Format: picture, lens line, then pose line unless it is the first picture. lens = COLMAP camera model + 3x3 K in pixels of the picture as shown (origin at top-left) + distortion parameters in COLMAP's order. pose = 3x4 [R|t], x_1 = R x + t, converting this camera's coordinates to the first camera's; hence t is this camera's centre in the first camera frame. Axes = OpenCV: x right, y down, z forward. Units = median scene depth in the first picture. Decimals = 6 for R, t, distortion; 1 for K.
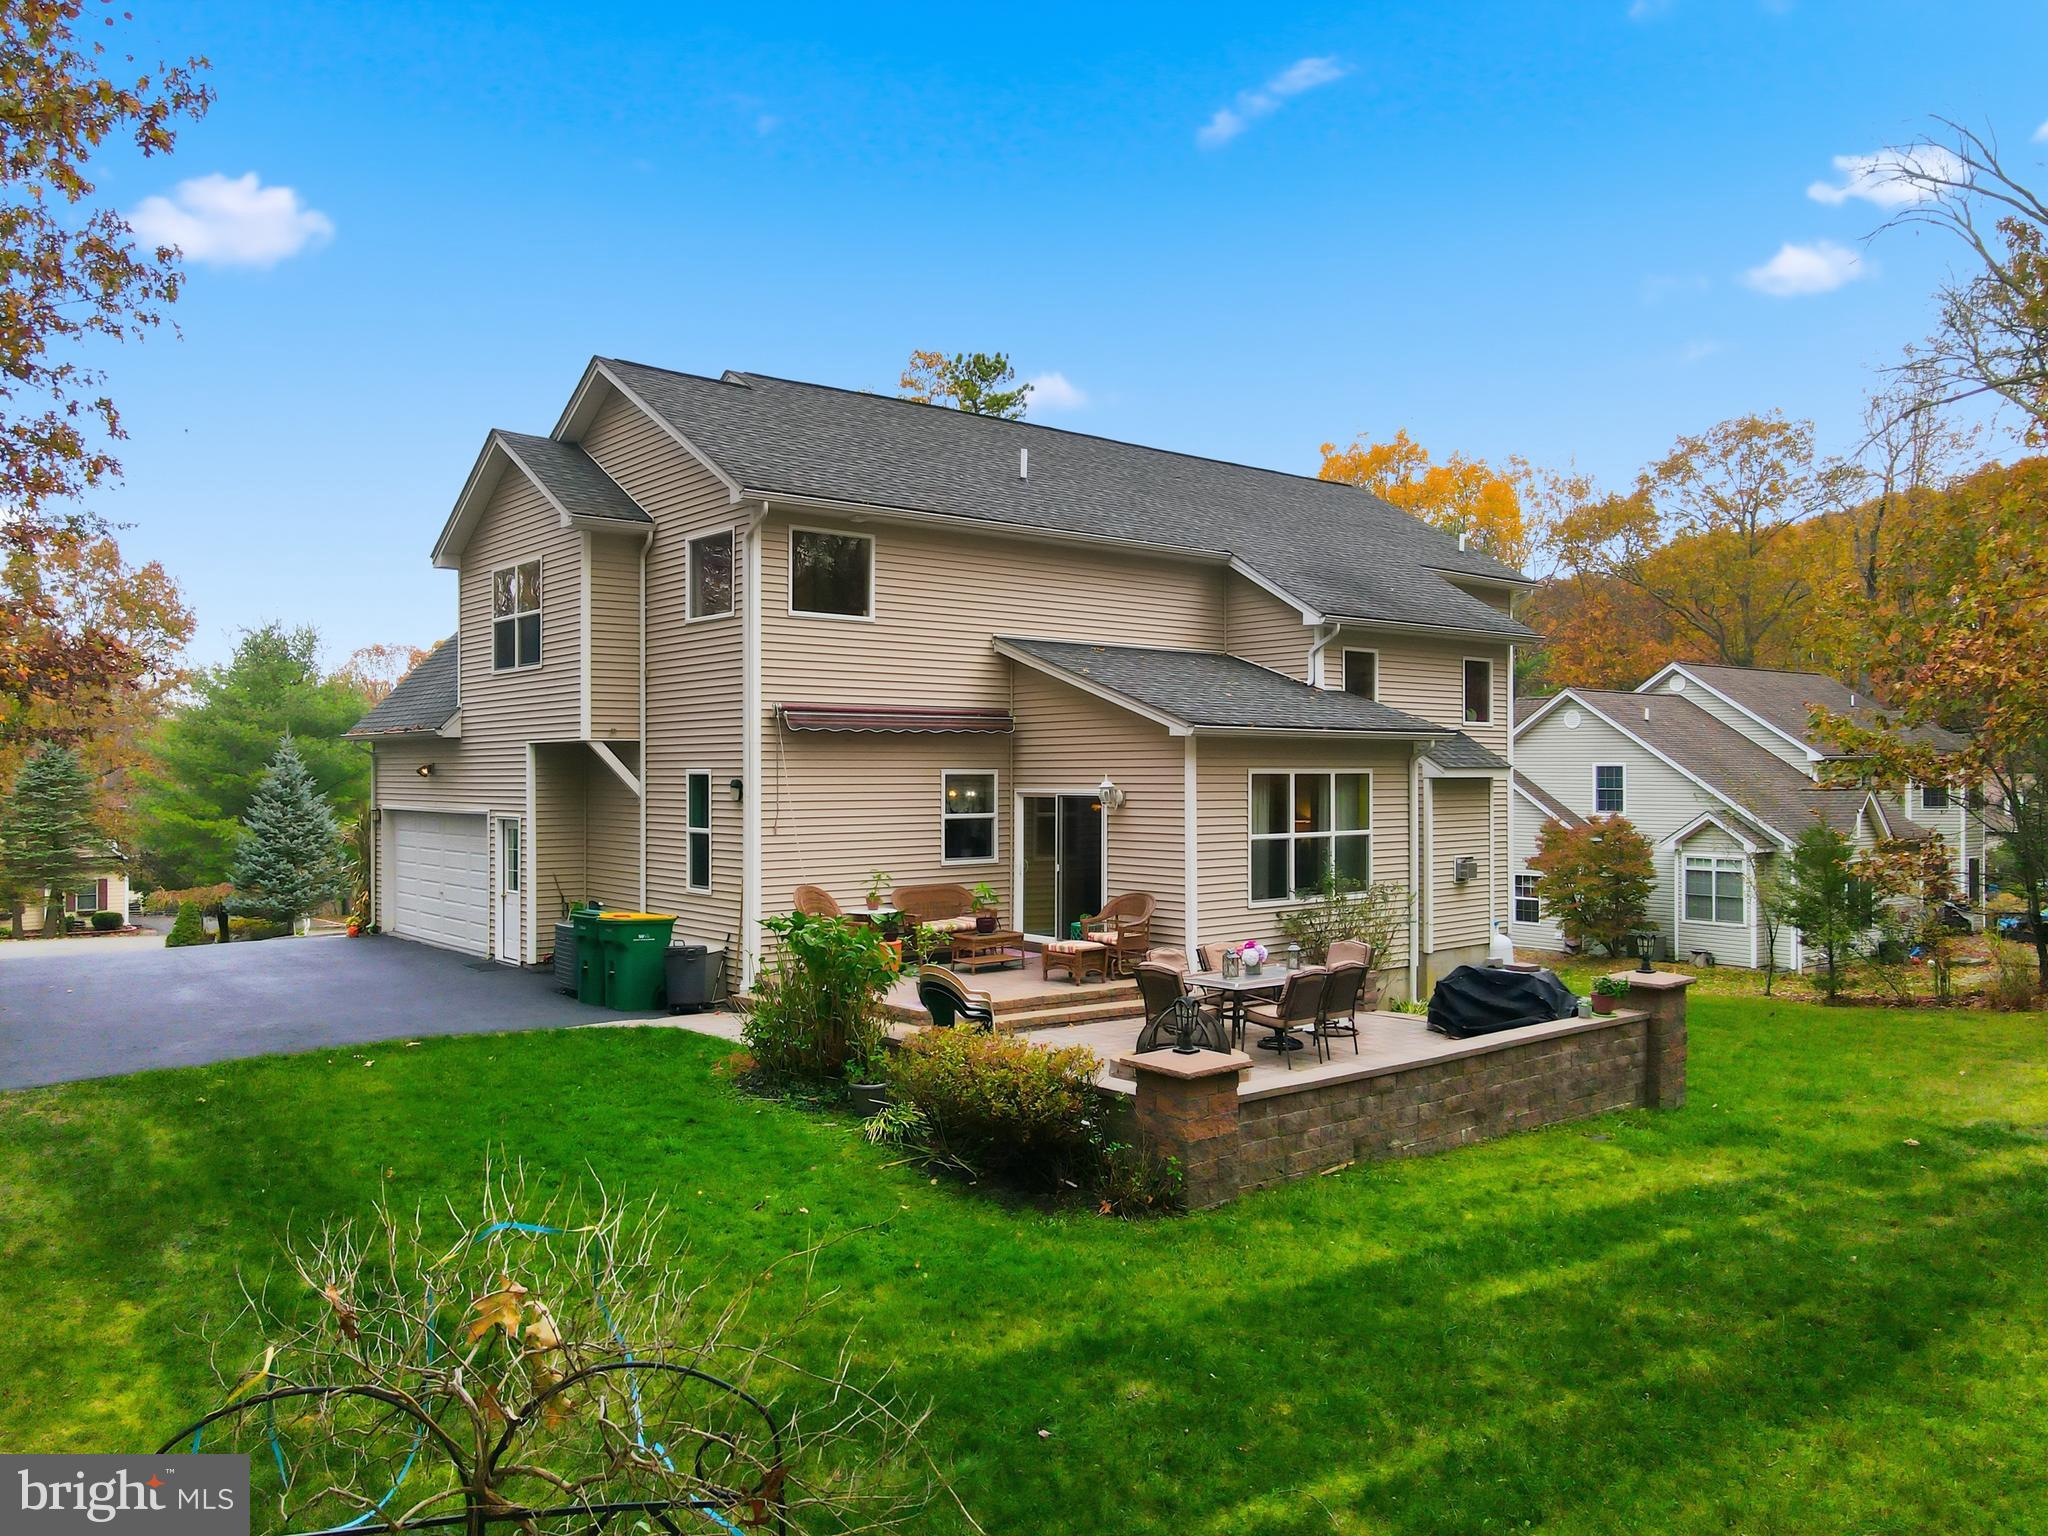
lens RADIAL K [[1506.6, 0, 1017.8], [0, 1506.6, 766.6], [0, 0, 1]] dist [-0.004718, 0.035388]
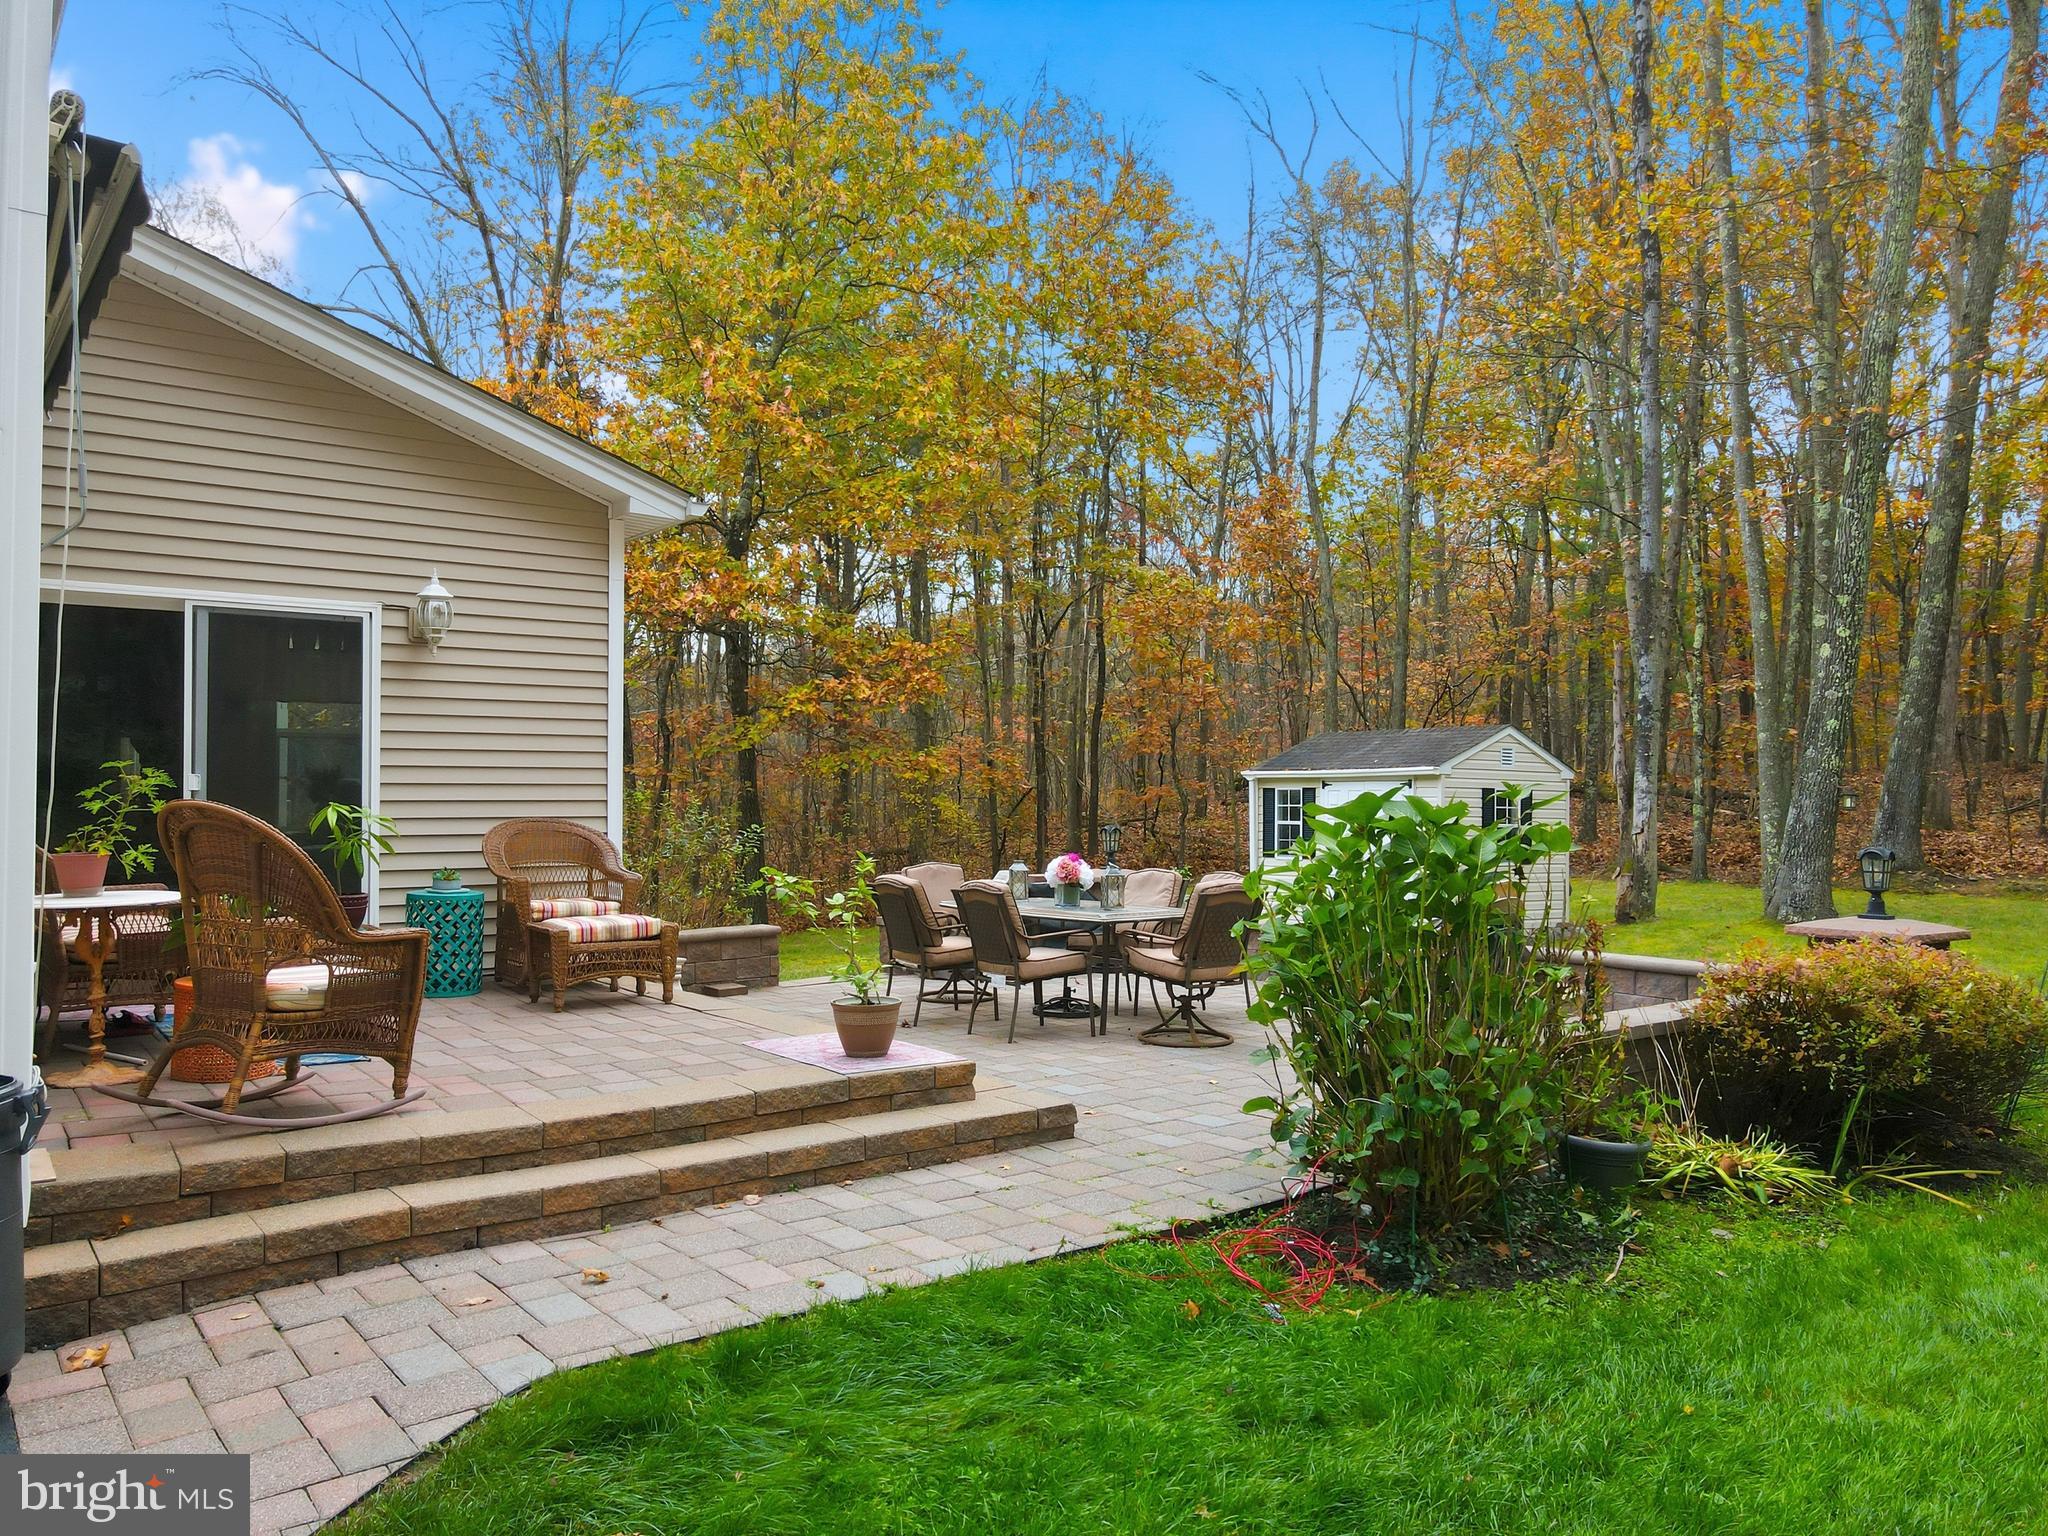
lens RADIAL K [[1506.6, 0, 1017.8], [0, 1506.6, 766.6], [0, 0, 1]] dist [-0.004718, 0.035388]
pose [[0.046577, 0.020725, 0.998700, -0.375519], [-0.006236, 0.999771, -0.020456, 0.070399], [-0.998895, -0.005276, 0.046696, 0.761045]]
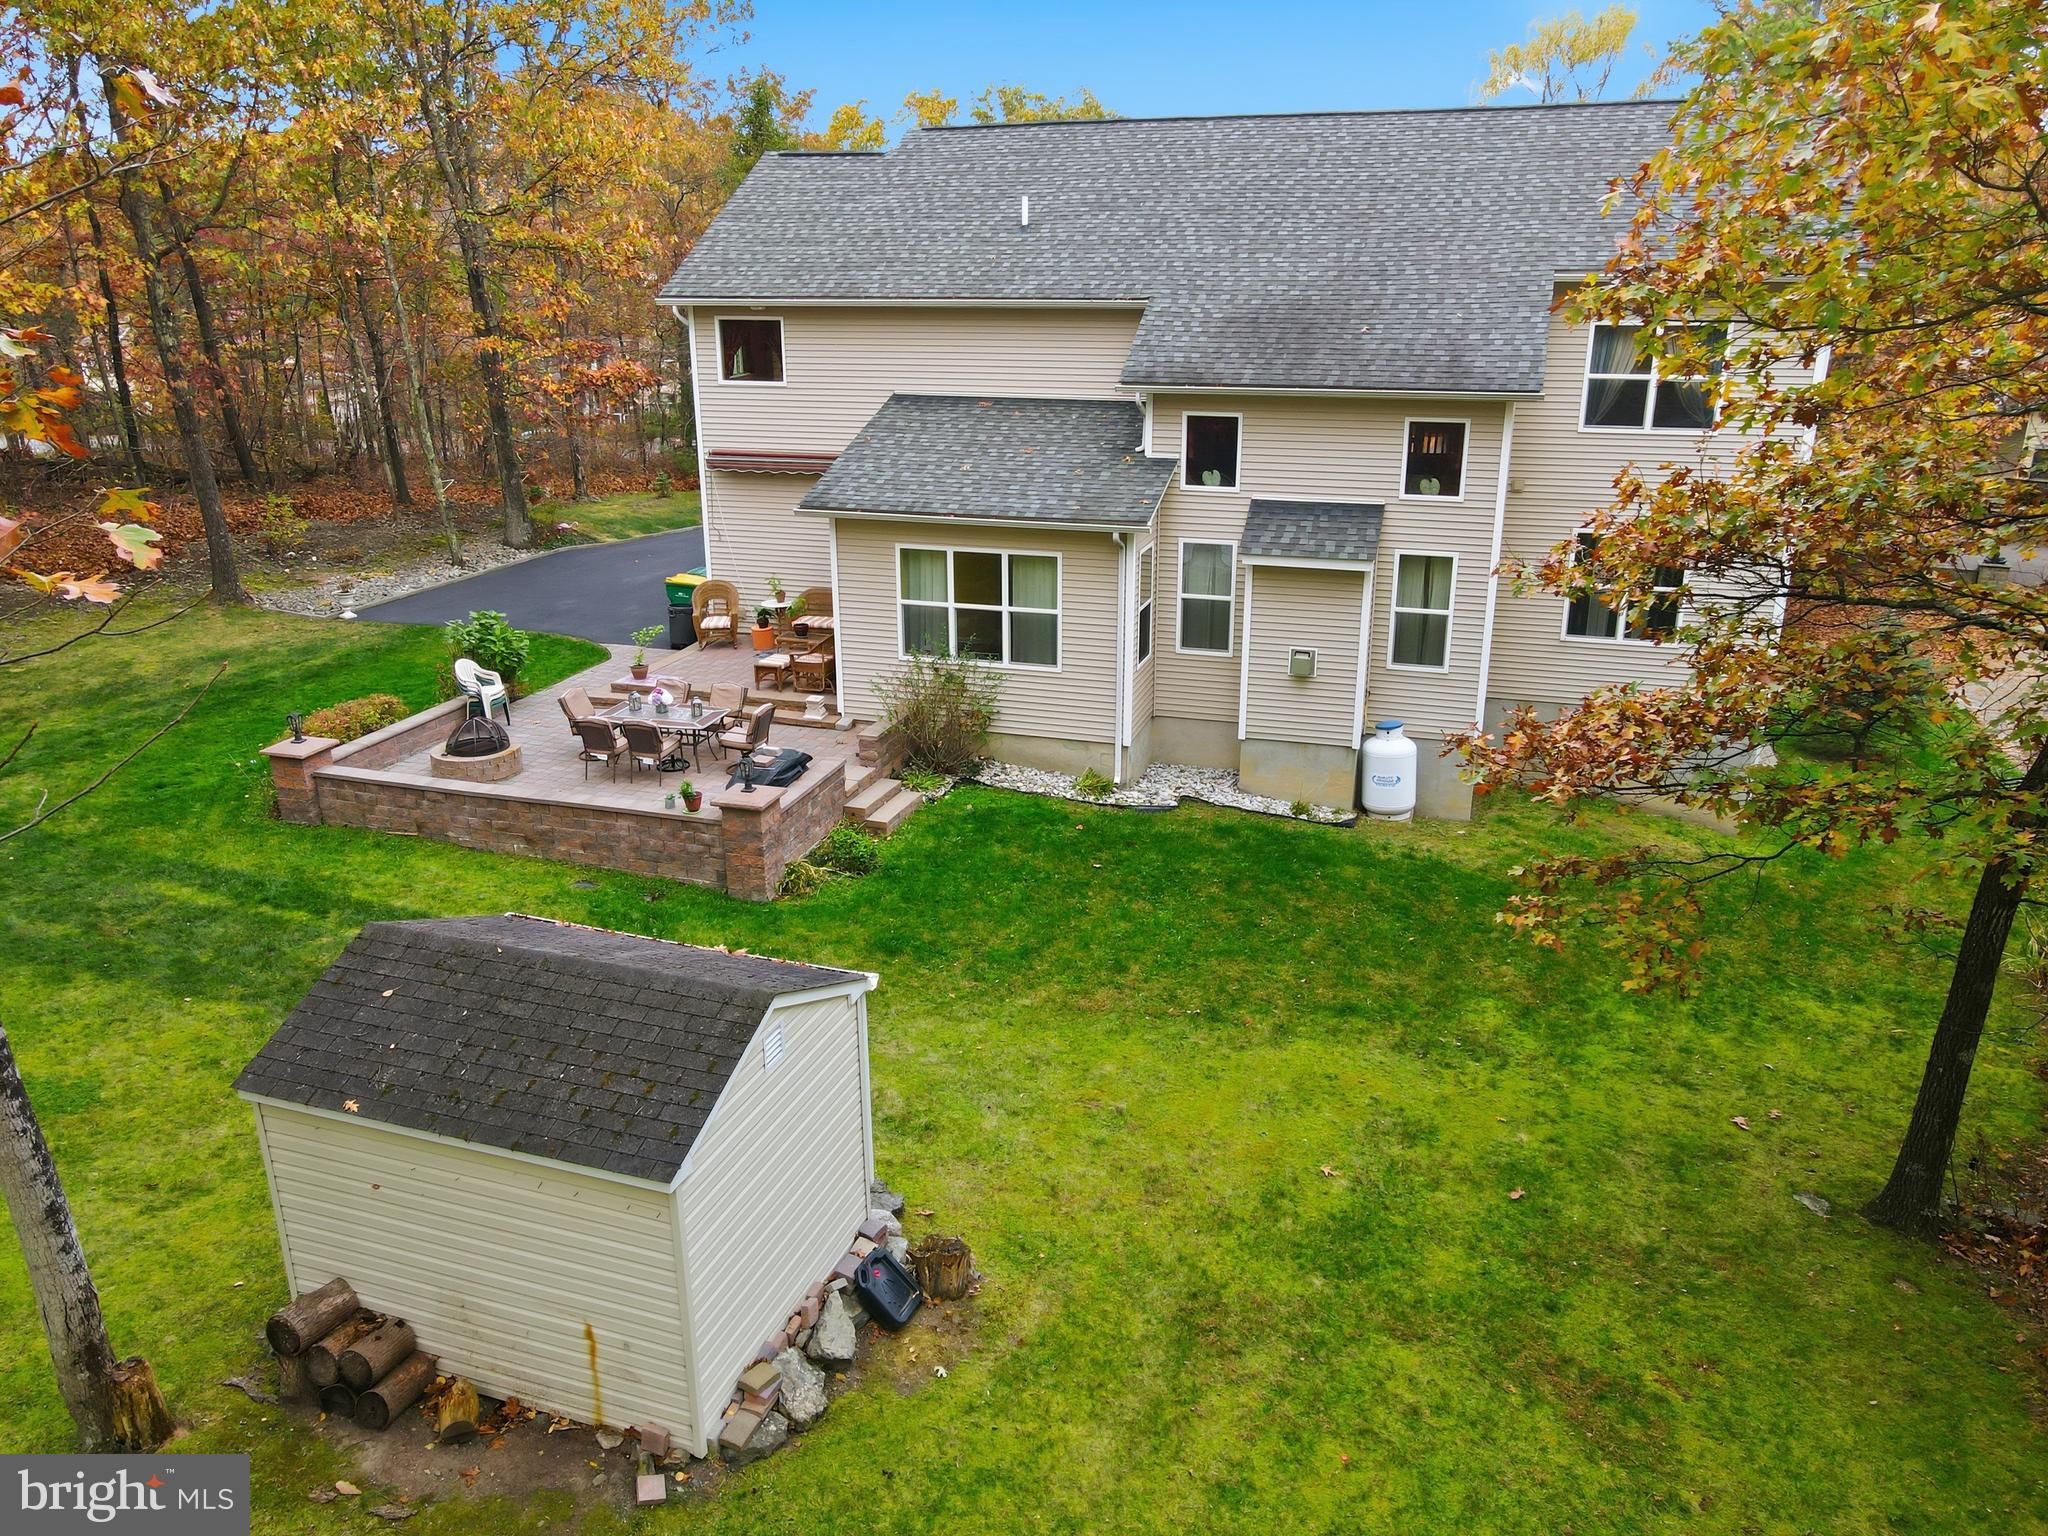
lens RADIAL K [[1506.6, 0, 1017.8], [0, 1506.6, 766.6], [0, 0, 1]] dist [-0.004718, 0.035388]
pose [[0.536515, 0.273398, -0.798377, 1.115345], [0.007890, 0.944400, 0.328704, -0.205845], [0.843854, -0.182654, 0.504528, 0.435860]]
